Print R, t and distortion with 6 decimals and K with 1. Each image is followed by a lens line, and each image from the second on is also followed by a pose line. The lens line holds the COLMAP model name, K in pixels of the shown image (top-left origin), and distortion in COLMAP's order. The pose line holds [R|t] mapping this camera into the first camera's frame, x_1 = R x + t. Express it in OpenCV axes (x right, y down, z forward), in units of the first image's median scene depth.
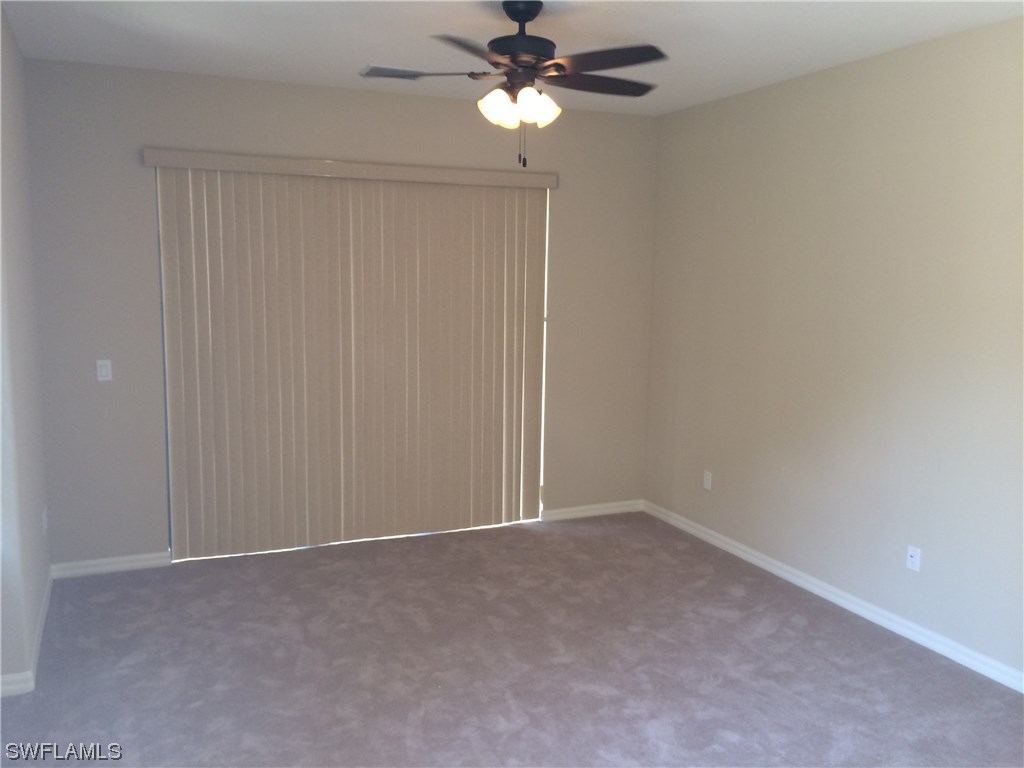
lens RADIAL K [[877.8, 0, 513.5], [0, 877.8, 381.6], [0, 0, 1]] dist [0.045817, -0.045909]
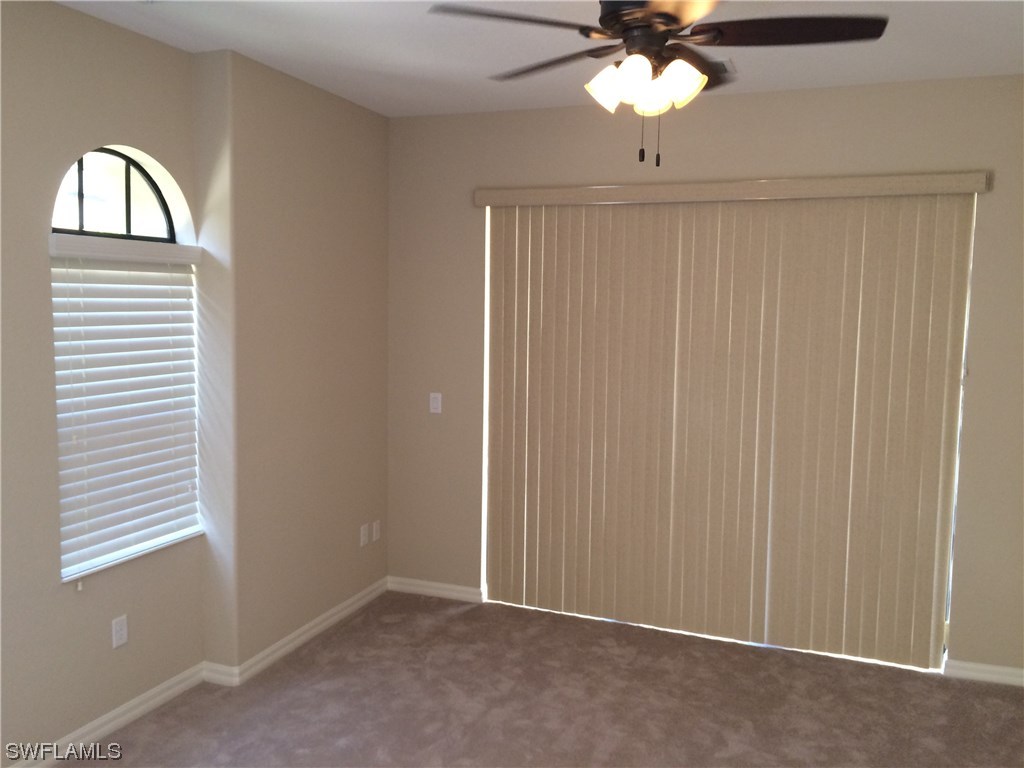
lens RADIAL K [[877.8, 0, 510.8], [0, 877.8, 384.2], [0, 0, 1]] dist [0.045817, -0.045909]
pose [[0.708495, 0.067442, -0.702486, 0.333124], [-0.096347, 0.995347, -0.001612, -0.041759], [0.699108, 0.068824, 0.711696, 0.316312]]
